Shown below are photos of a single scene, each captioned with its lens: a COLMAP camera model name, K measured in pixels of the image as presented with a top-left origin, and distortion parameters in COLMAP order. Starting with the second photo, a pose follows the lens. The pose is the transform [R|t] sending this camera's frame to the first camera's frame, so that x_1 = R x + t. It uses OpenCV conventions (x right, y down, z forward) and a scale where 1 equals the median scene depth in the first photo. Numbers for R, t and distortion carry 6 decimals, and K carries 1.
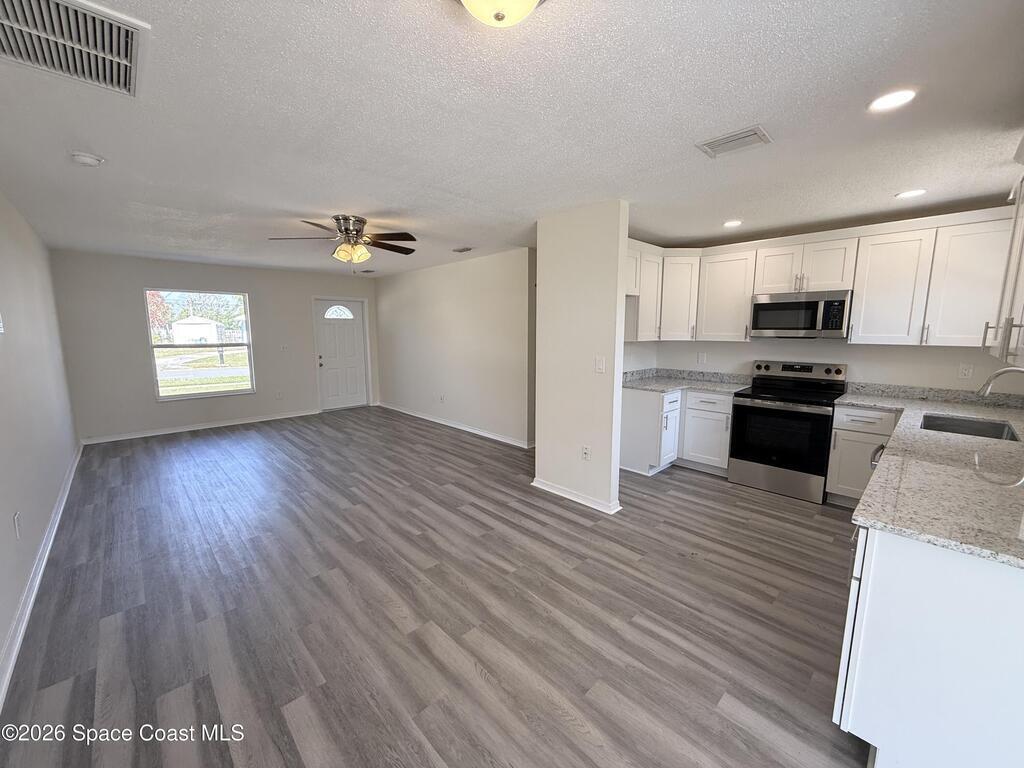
lens RADIAL K [[408.5, 0, 508.6], [0, 408.5, 385.4], [0, 0, 1]] dist [0.005745, -0.000035]
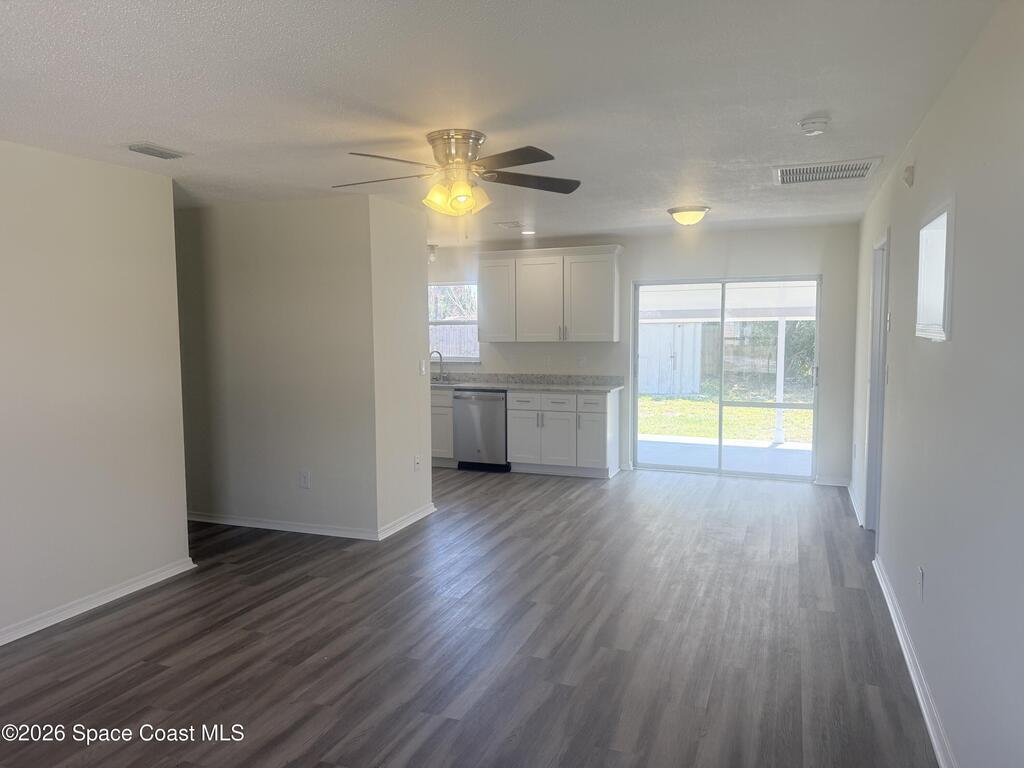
lens RADIAL K [[718.7, 0, 509.3], [0, 718.7, 385.3], [0, 0, 1]] dist [0.039887, -0.005157]
pose [[-0.428811, -0.071166, 0.900587, -1.385127], [0.130709, 0.981515, 0.139797, -0.215139], [-0.893888, 0.177662, -0.411583, 1.466661]]
